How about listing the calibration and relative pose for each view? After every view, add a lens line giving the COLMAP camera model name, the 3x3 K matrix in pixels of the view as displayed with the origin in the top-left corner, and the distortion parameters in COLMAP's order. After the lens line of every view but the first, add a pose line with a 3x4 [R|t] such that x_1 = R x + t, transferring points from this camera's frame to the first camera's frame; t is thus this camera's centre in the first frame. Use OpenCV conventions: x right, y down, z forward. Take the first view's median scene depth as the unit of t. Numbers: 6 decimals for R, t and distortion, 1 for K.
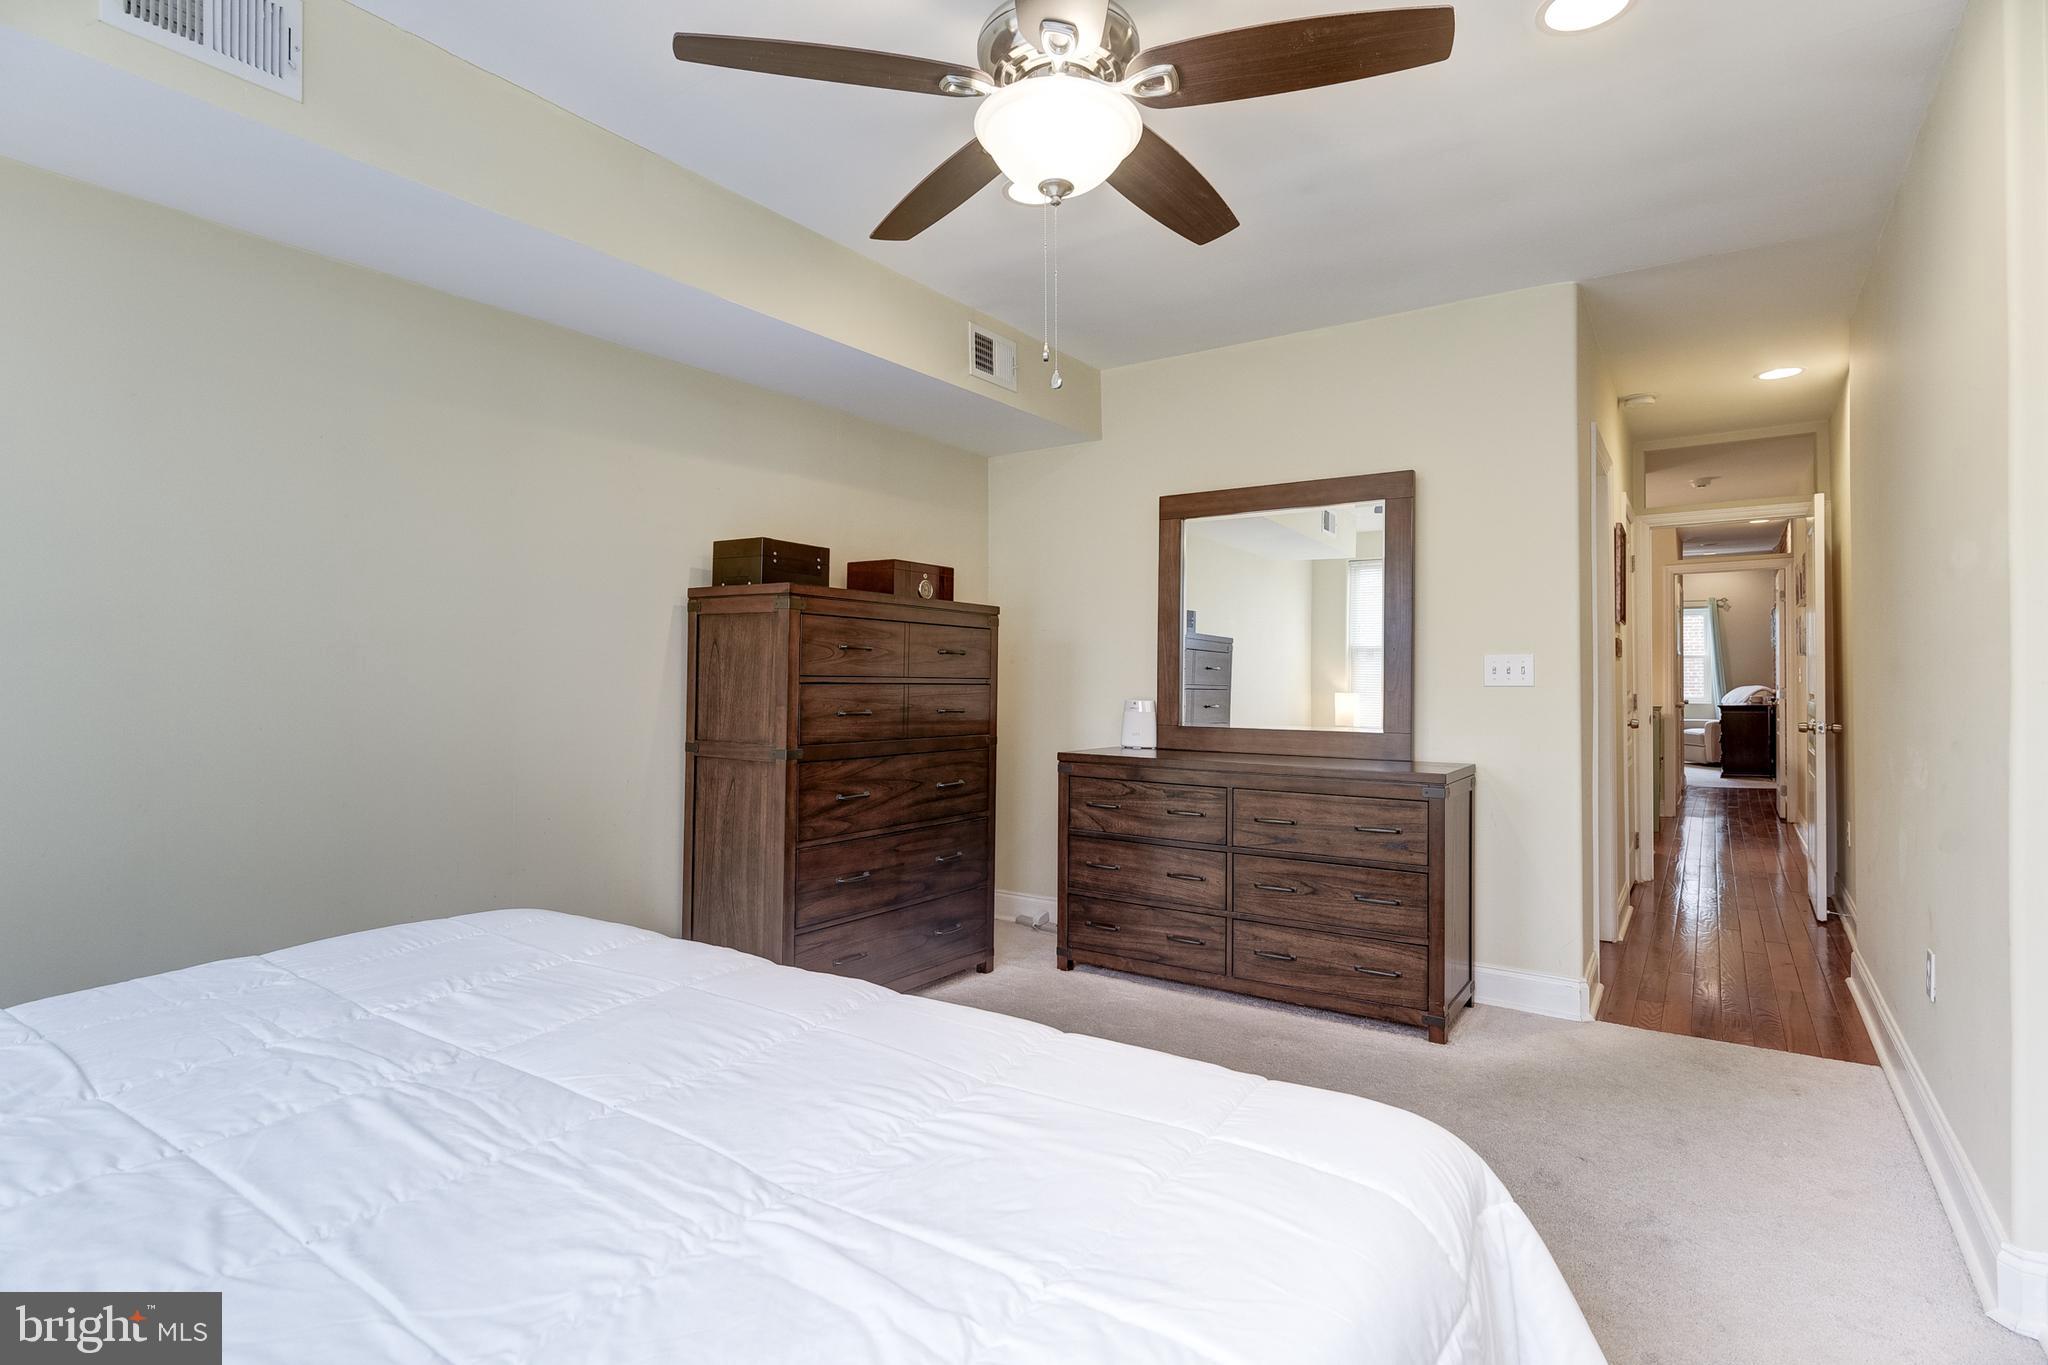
lens RADIAL K [[1021.4, 0, 1032.6], [0, 1021.4, 675.5], [0, 0, 1]] dist [-0.001851, -0.000347]
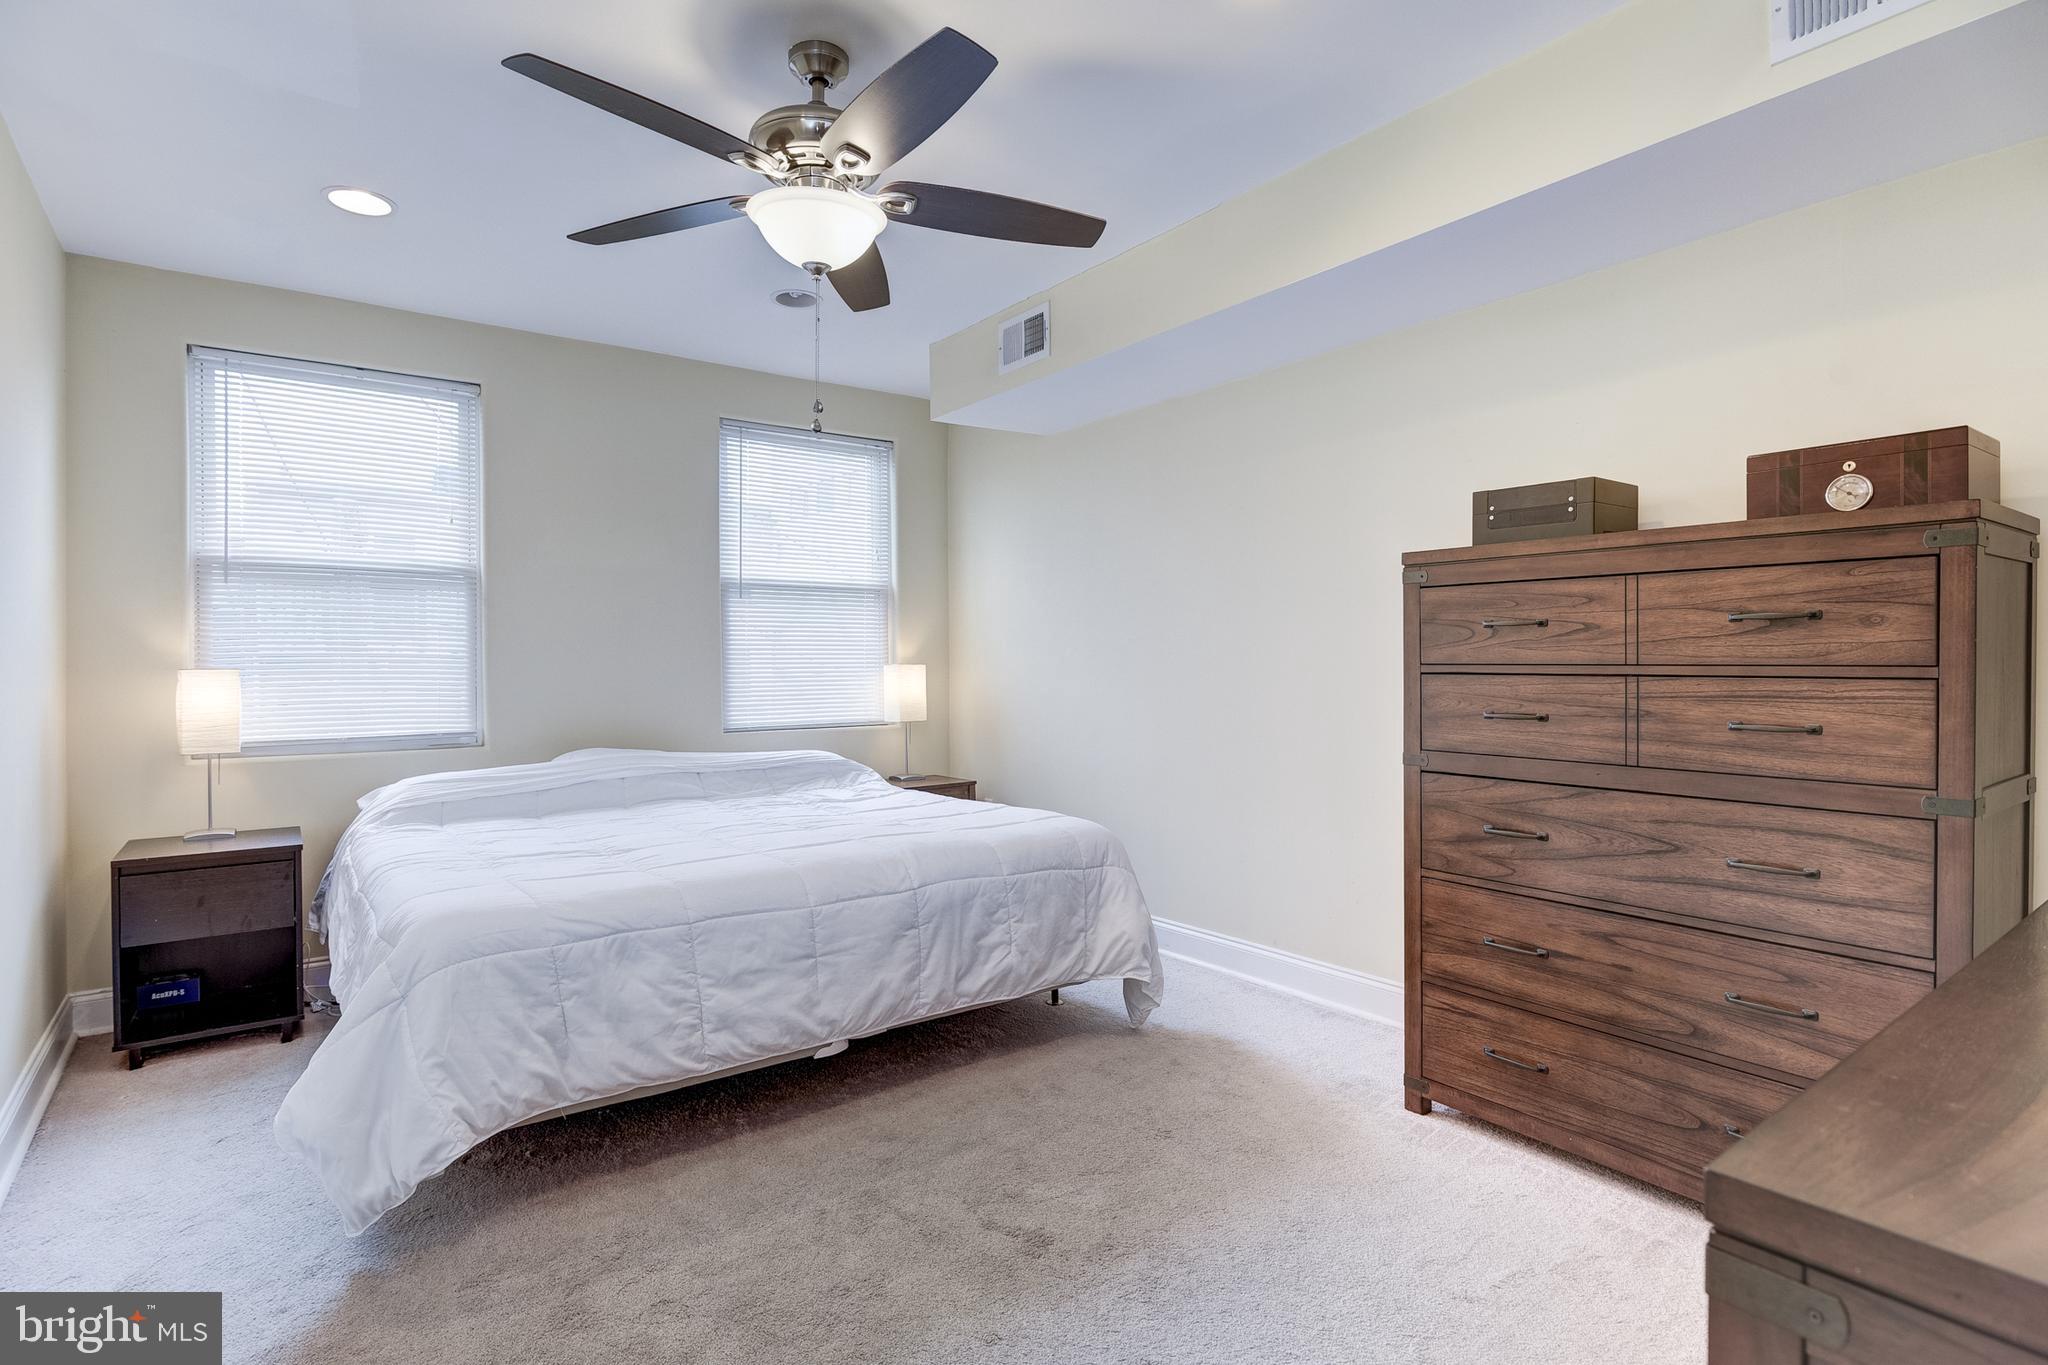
lens RADIAL K [[1021.4, 0, 1023.4], [0, 1021.4, 672.2], [0, 0, 1]] dist [-0.001851, -0.000347]
pose [[-0.335604, 0.008314, -0.941967, 0.578118], [0.011847, 0.999919, 0.004605, -0.001122], [0.941929, -0.009614, -0.335675, 0.874169]]
